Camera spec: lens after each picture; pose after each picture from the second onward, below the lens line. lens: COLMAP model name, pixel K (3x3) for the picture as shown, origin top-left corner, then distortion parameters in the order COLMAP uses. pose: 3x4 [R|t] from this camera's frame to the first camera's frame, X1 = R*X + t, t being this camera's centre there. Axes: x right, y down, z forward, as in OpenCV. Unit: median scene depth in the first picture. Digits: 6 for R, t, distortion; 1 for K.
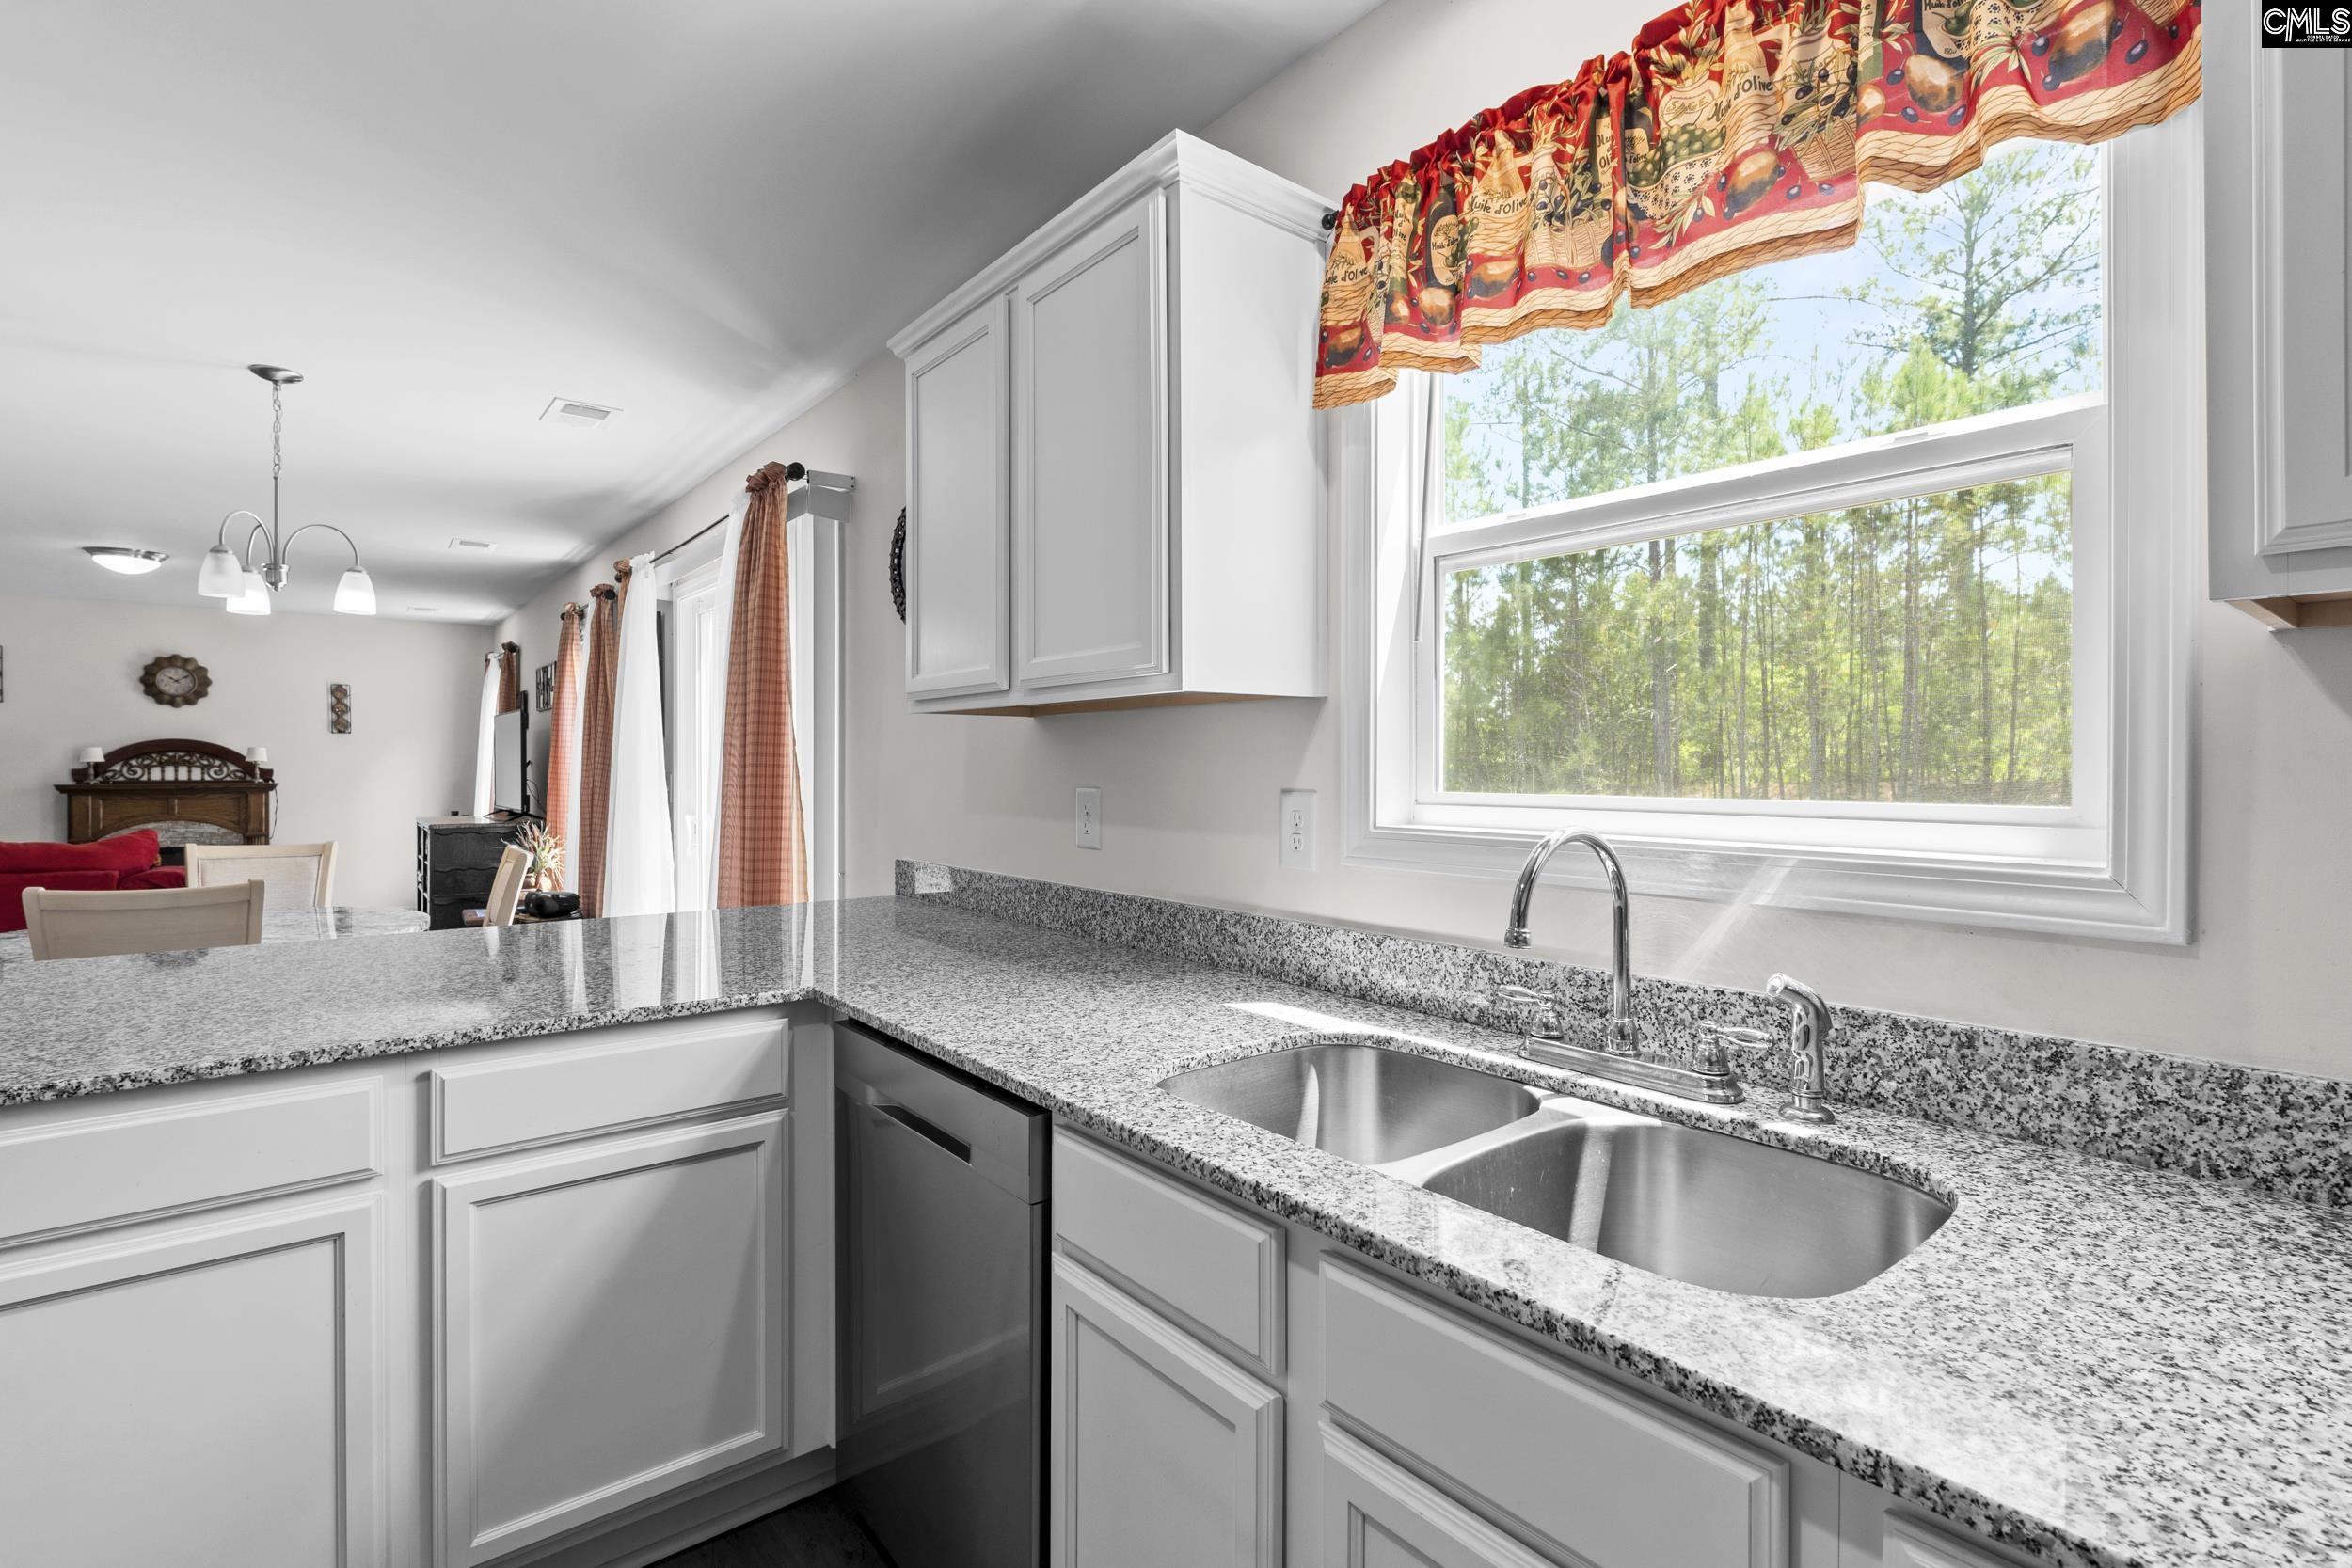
lens RADIAL K [[1085.0, 0, 1171.5], [0, 1085.0, 765.9], [0, 0, 1]] dist [-0.002749, -0.001176]
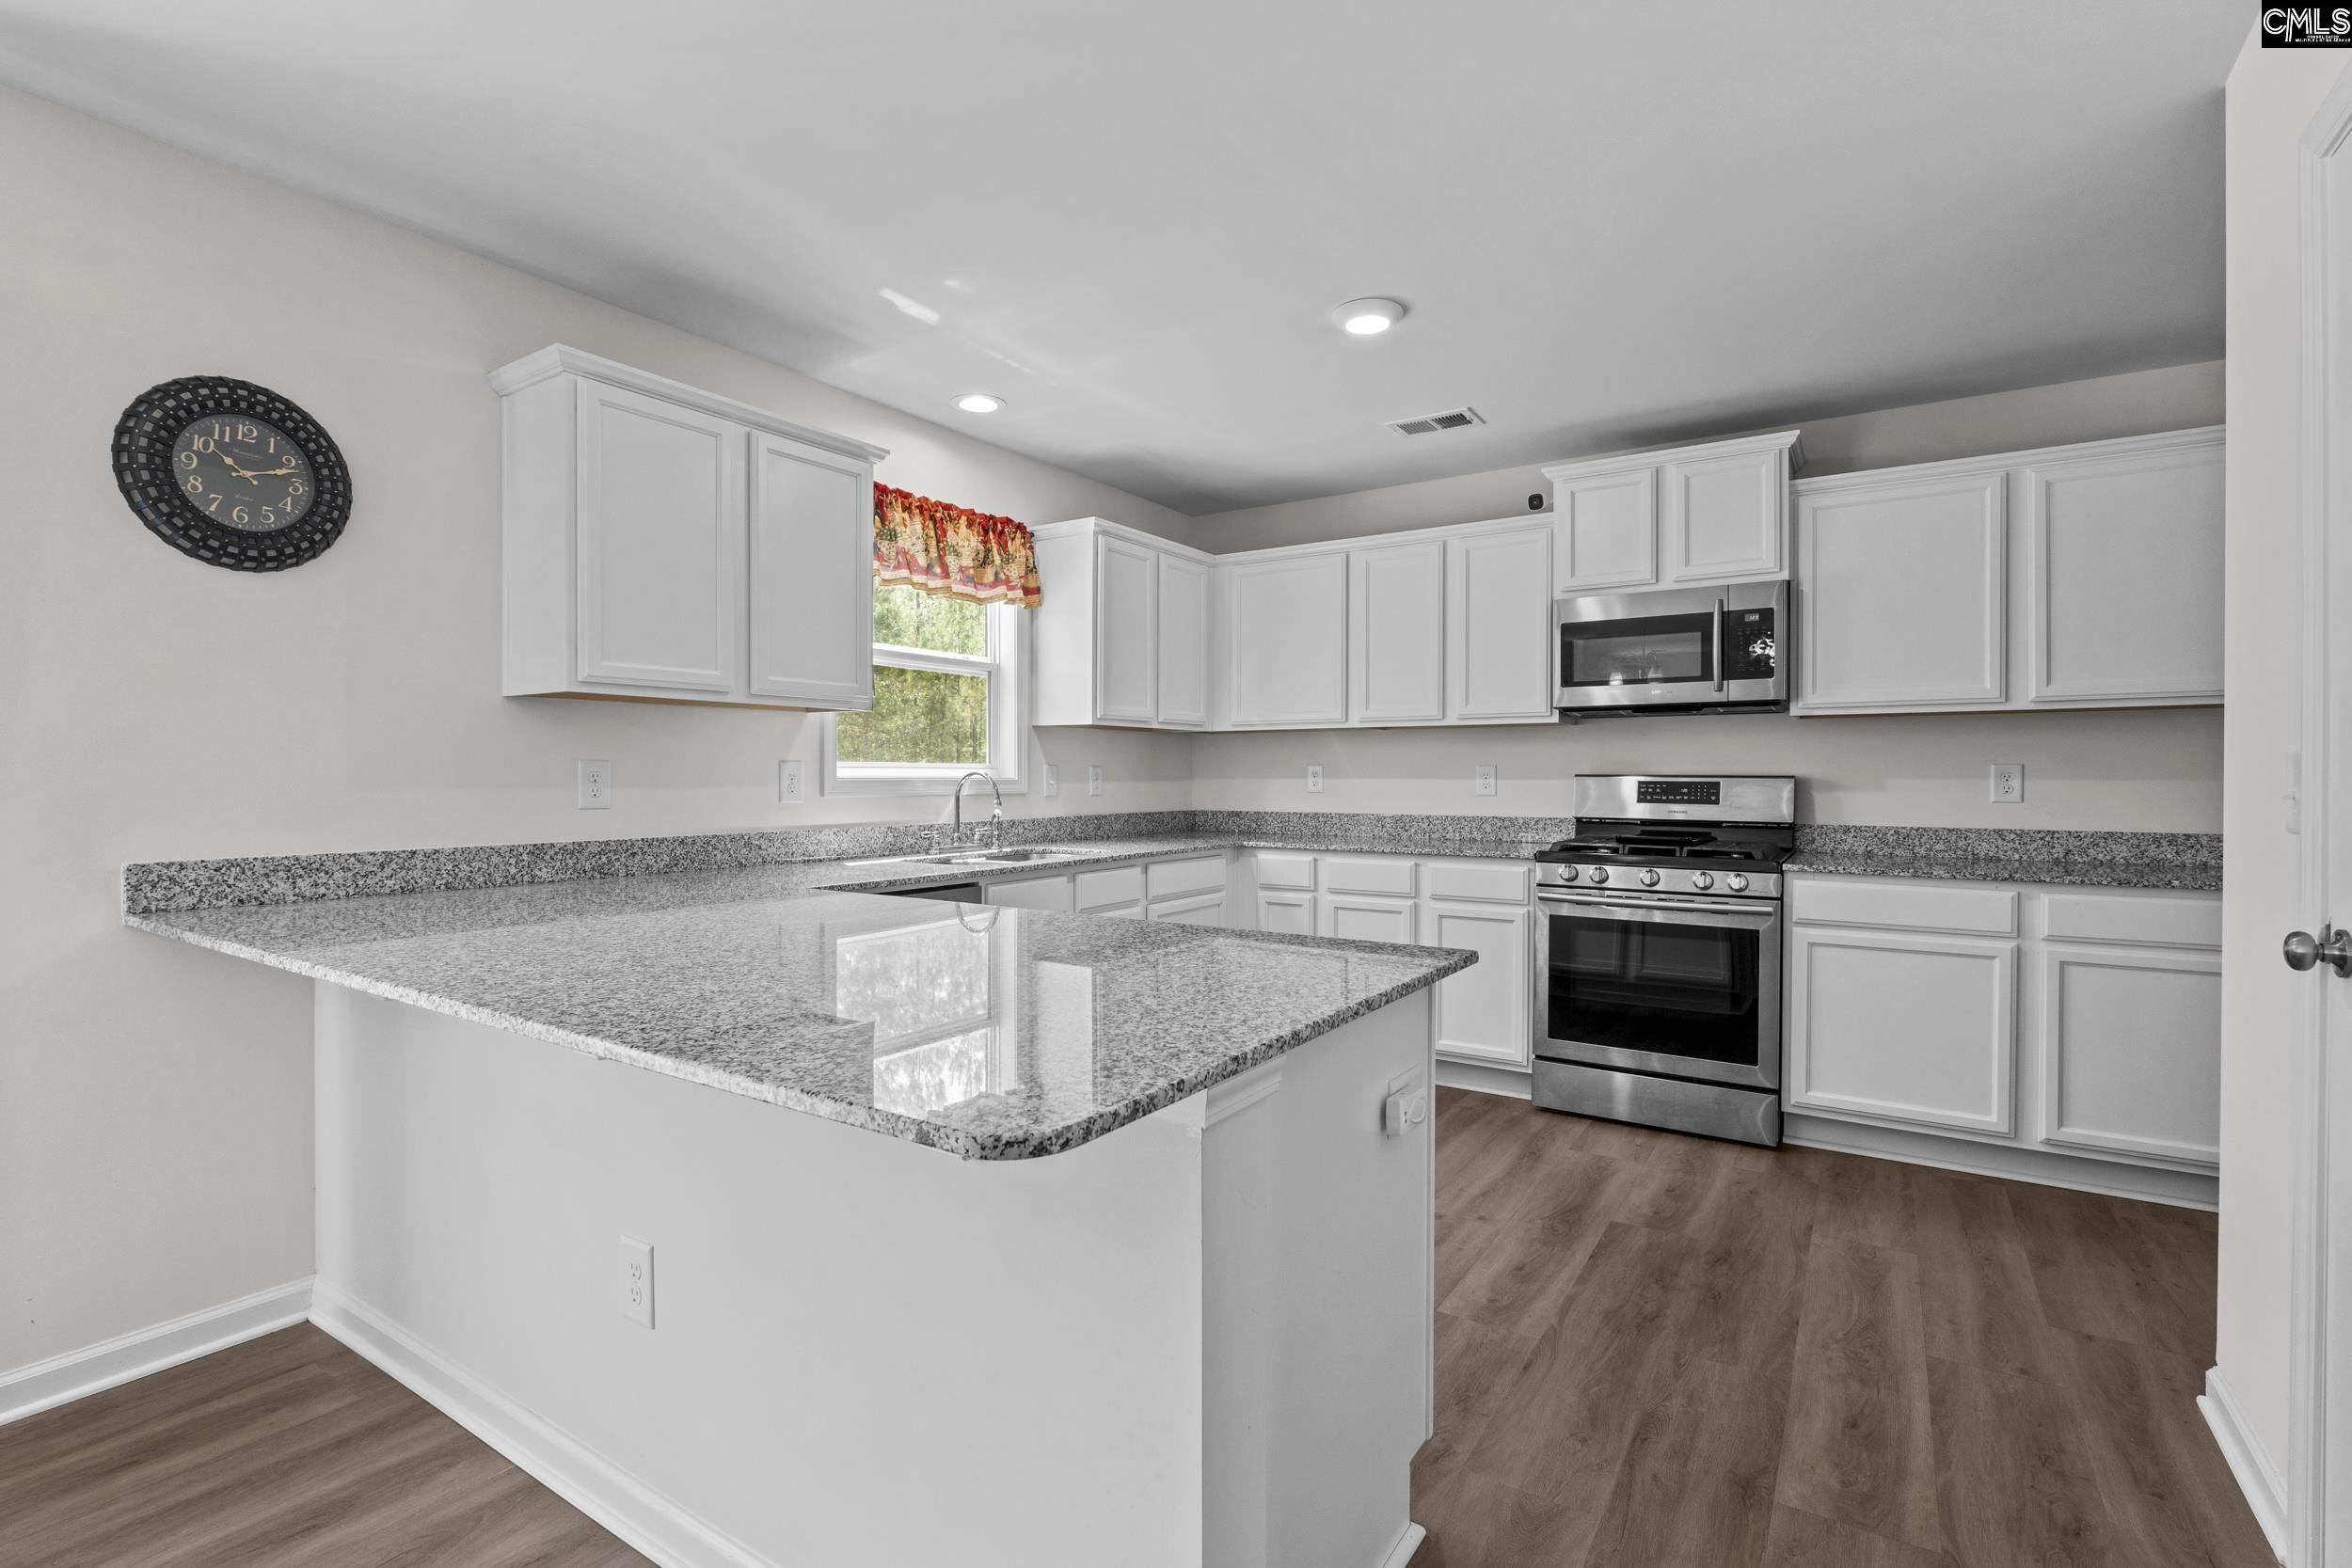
lens RADIAL K [[1085.0, 0, 1176.9], [0, 1085.0, 784.4], [0, 0, 1]] dist [-0.002749, -0.001176]
pose [[-0.310848, -0.009078, 0.950416, -2.340988], [-0.001974, 0.999958, 0.008906, 0.055839], [-0.950457, 0.000892, -0.310853, 1.190421]]
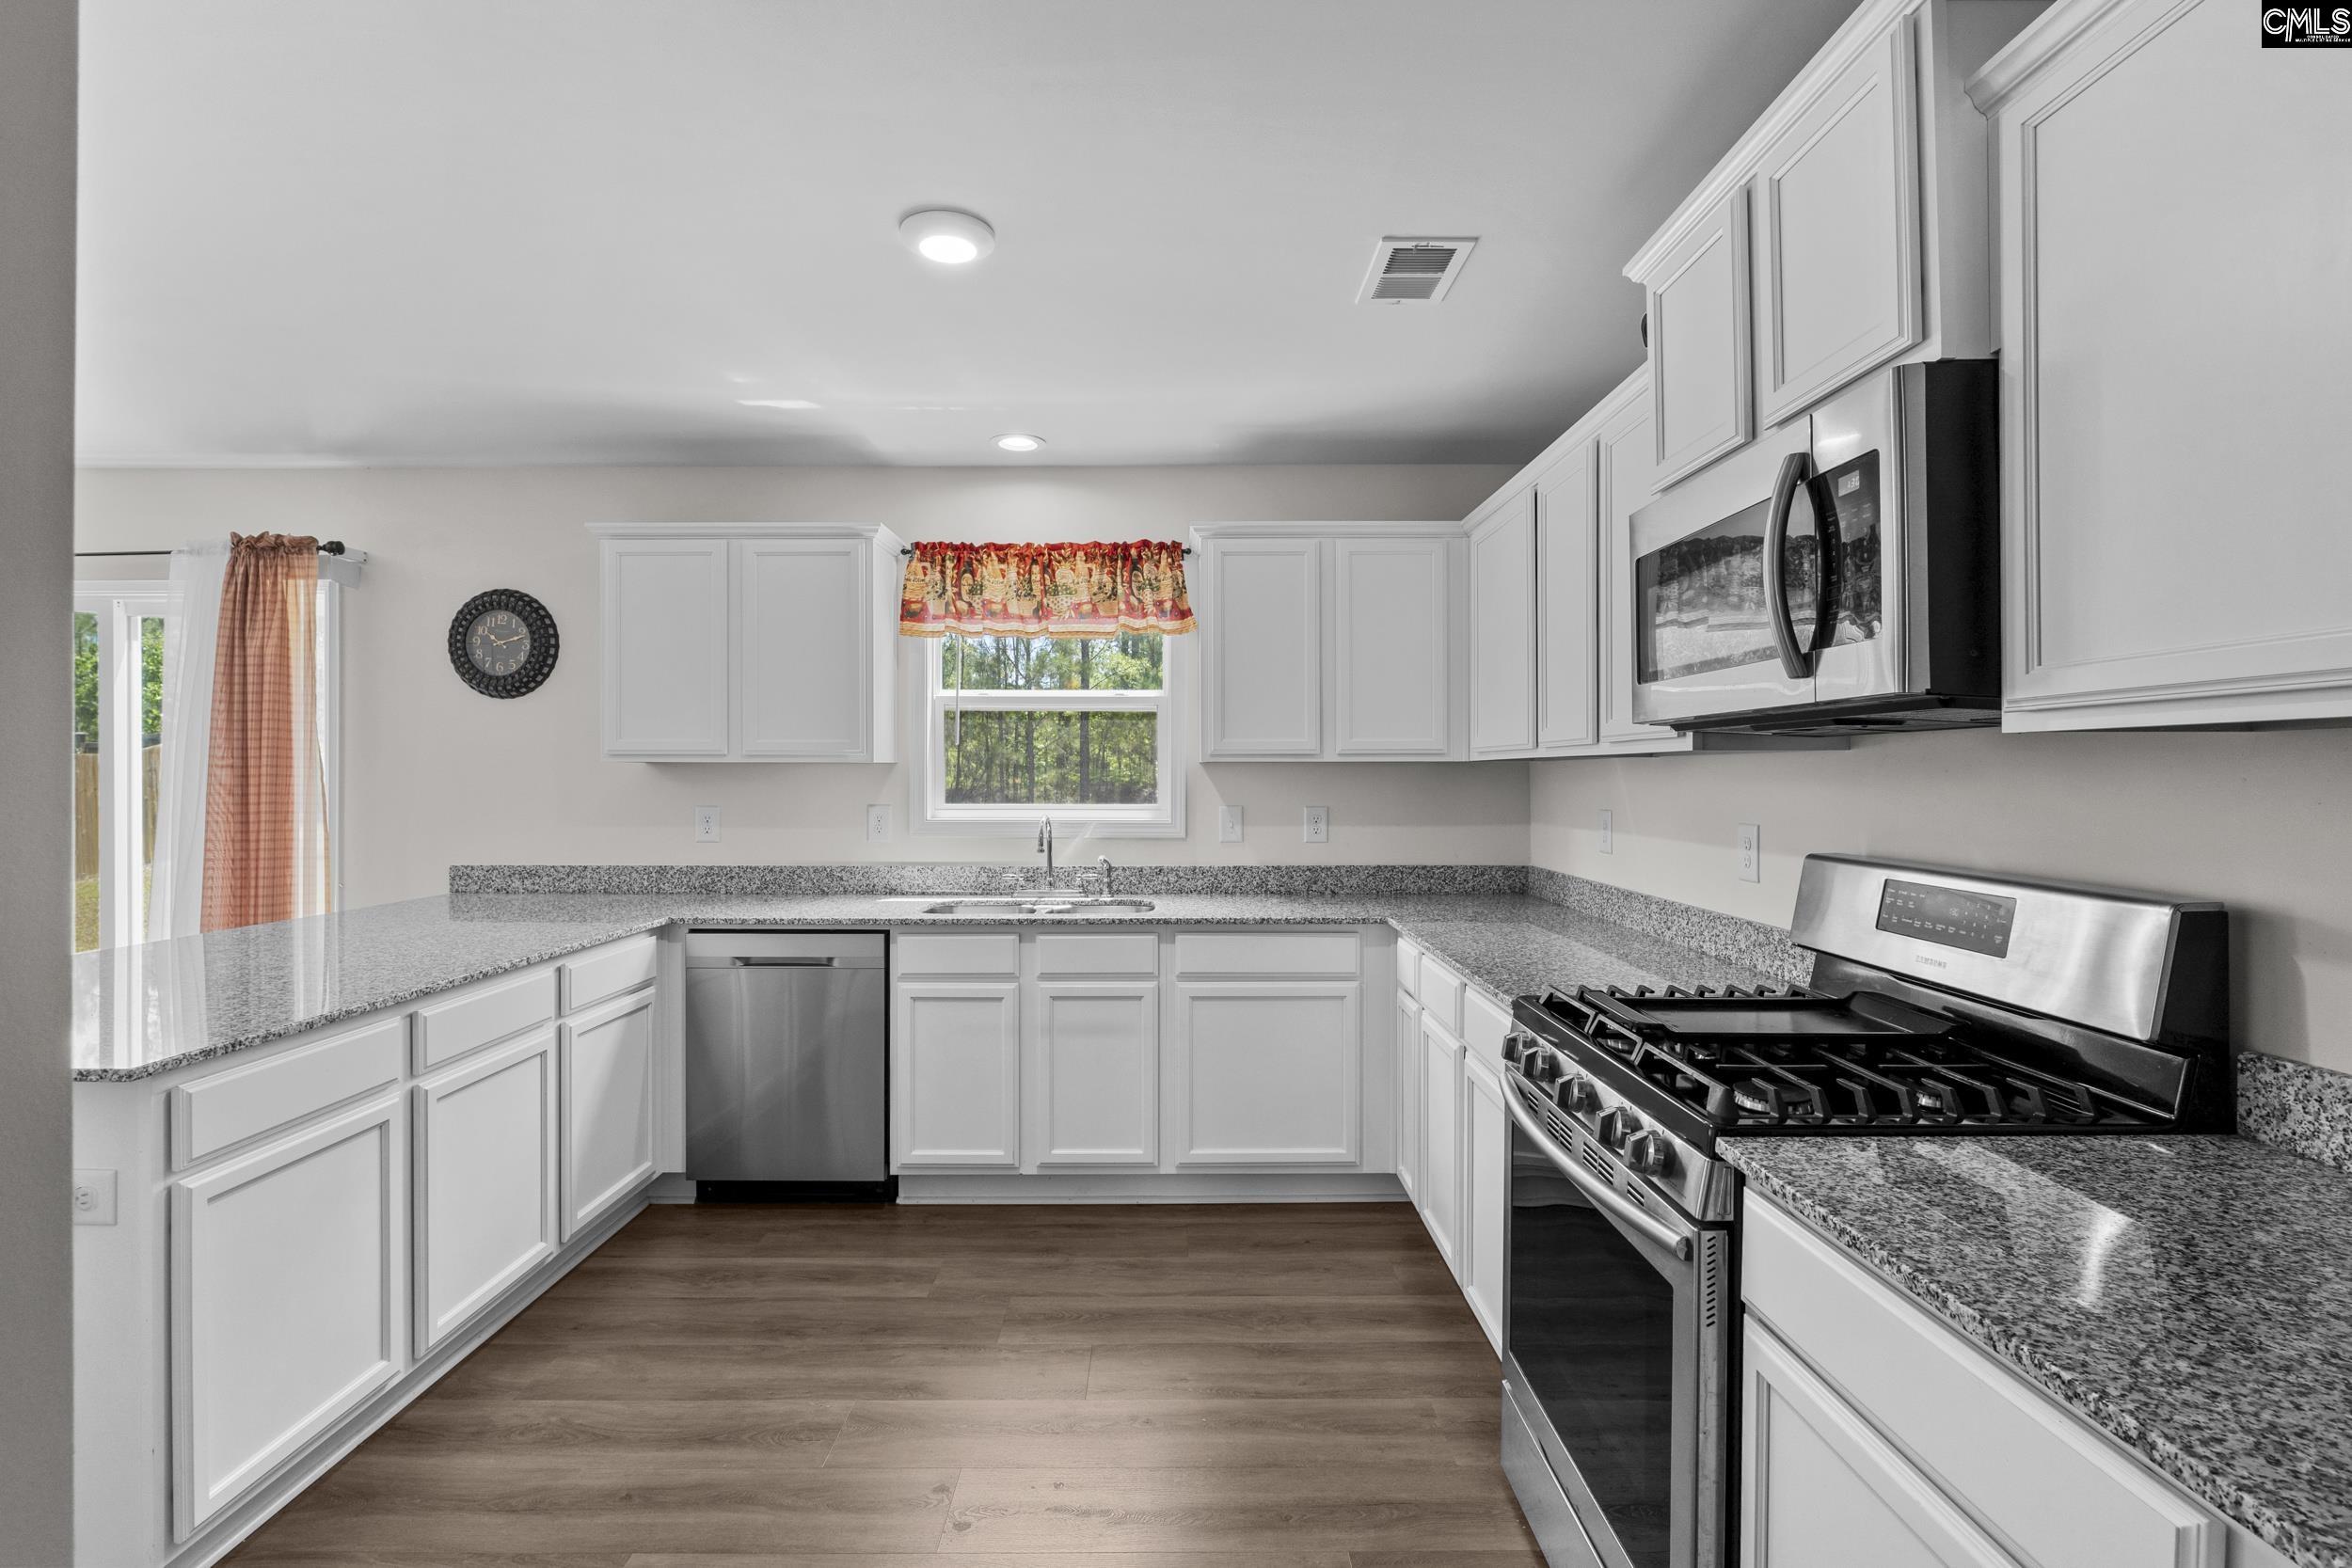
lens RADIAL K [[1085.0, 0, 1174.5], [0, 1085.0, 775.8], [0, 0, 1]] dist [-0.002749, -0.001176]
pose [[0.626900, -0.001627, 0.779098, -1.493110], [-0.001103, 0.999995, 0.002976, -0.053556], [-0.779099, -0.002725, 0.626895, -1.006711]]
